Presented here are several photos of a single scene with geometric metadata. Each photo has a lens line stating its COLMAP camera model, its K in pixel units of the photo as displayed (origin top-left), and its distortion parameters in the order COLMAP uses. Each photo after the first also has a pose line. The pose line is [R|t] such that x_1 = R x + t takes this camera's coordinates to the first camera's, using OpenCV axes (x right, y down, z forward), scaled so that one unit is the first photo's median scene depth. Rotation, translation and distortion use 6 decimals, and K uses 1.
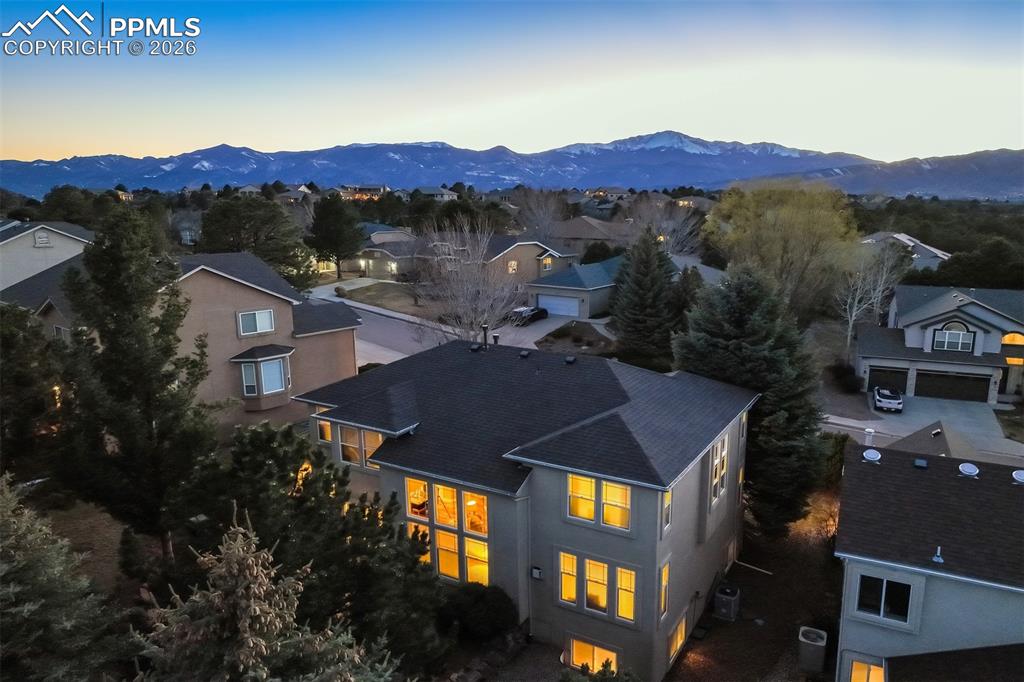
lens RADIAL K [[724.0, 0, 524.4], [0, 724.0, 315.8], [0, 0, 1]] dist [-0.001152, 0.001424]
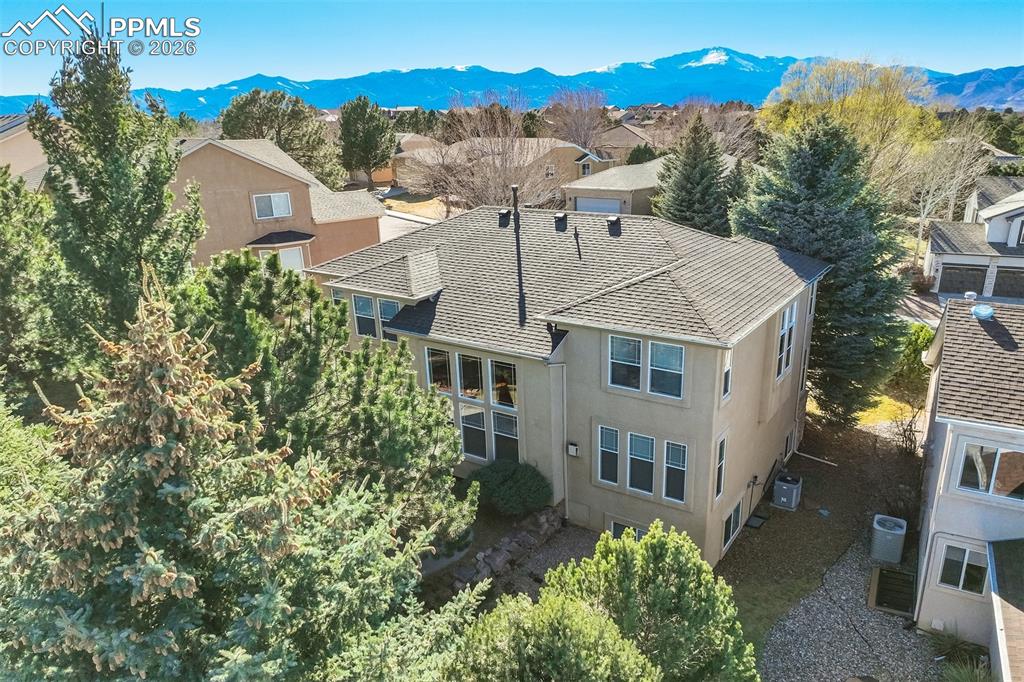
lens RADIAL K [[722.6, 0, 512.0], [0, 722.6, 341.0], [0, 0, 1]] dist [0.001373, 0.001434]
pose [[0.997509, 0.000178, -0.070535, 0.003574], [0.009170, 0.991183, 0.132180, 0.081429], [0.069936, -0.132498, 0.988713, 0.105856]]
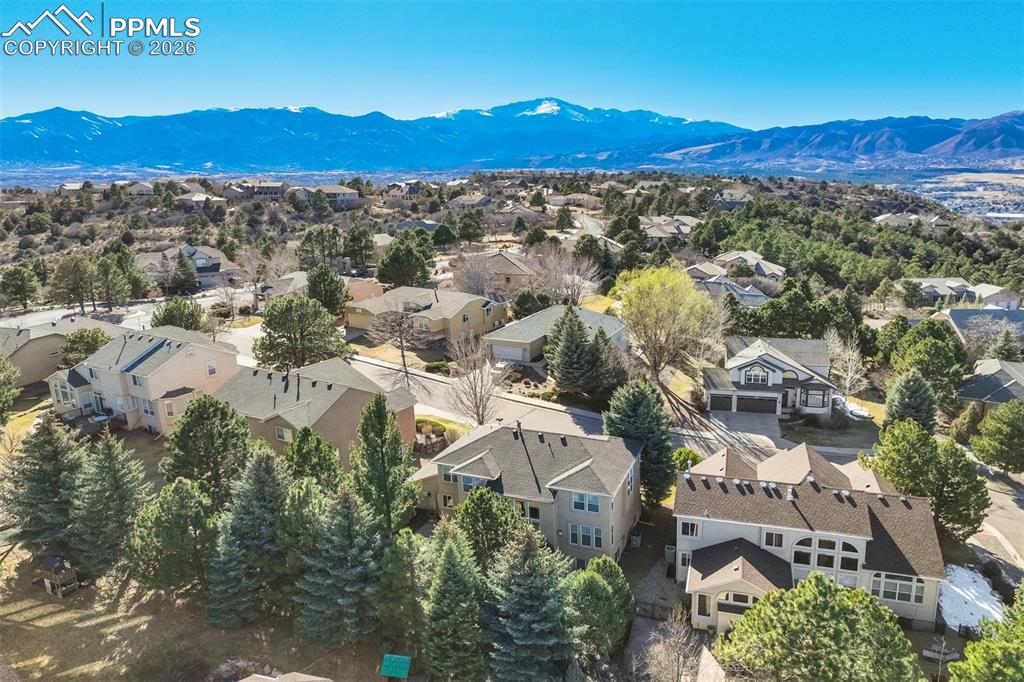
lens RADIAL K [[709.2, 0, 514.5], [0, 709.2, 289.2], [0, 0, 1]] dist [0.000268, 0.000649]
pose [[0.990016, -0.048040, 0.132518, -0.322055], [0.049001, 0.998791, -0.004000, -0.362616], [-0.132165, 0.010454, 0.991173, -1.058501]]
